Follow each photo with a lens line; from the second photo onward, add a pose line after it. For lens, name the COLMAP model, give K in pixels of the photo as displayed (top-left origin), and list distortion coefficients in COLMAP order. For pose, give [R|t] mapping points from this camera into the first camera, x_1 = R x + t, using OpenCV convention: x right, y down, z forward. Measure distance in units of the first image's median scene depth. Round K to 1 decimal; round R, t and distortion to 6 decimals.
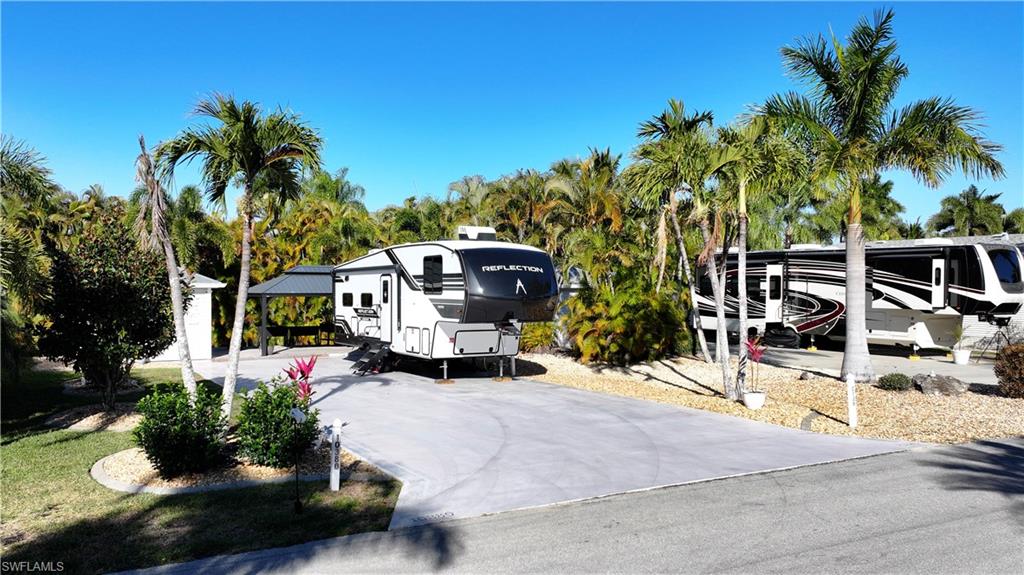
lens RADIAL K [[840.7, 0, 516.0], [0, 840.7, 293.5], [0, 0, 1]] dist [0.004390, -0.005380]
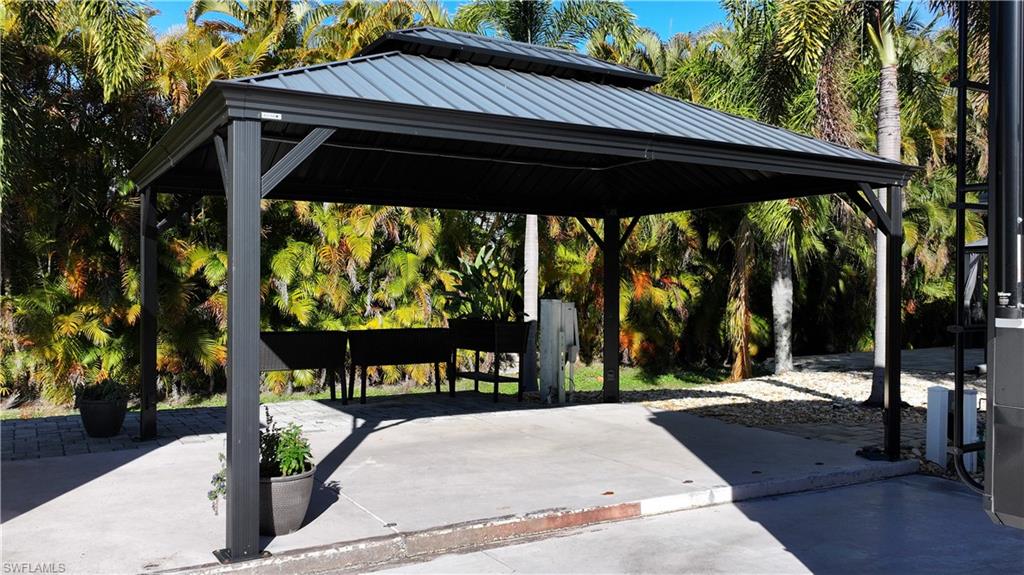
lens RADIAL K [[840.7, 0, 516.0], [0, 840.7, 293.5], [0, 0, 1]] dist [0.004390, -0.005380]
pose [[0.999998, -0.001392, -0.001098, -0.290858], [0.001394, 0.999998, 0.001492, 0.036483], [0.001096, -0.001494, 0.999998, 0.983229]]
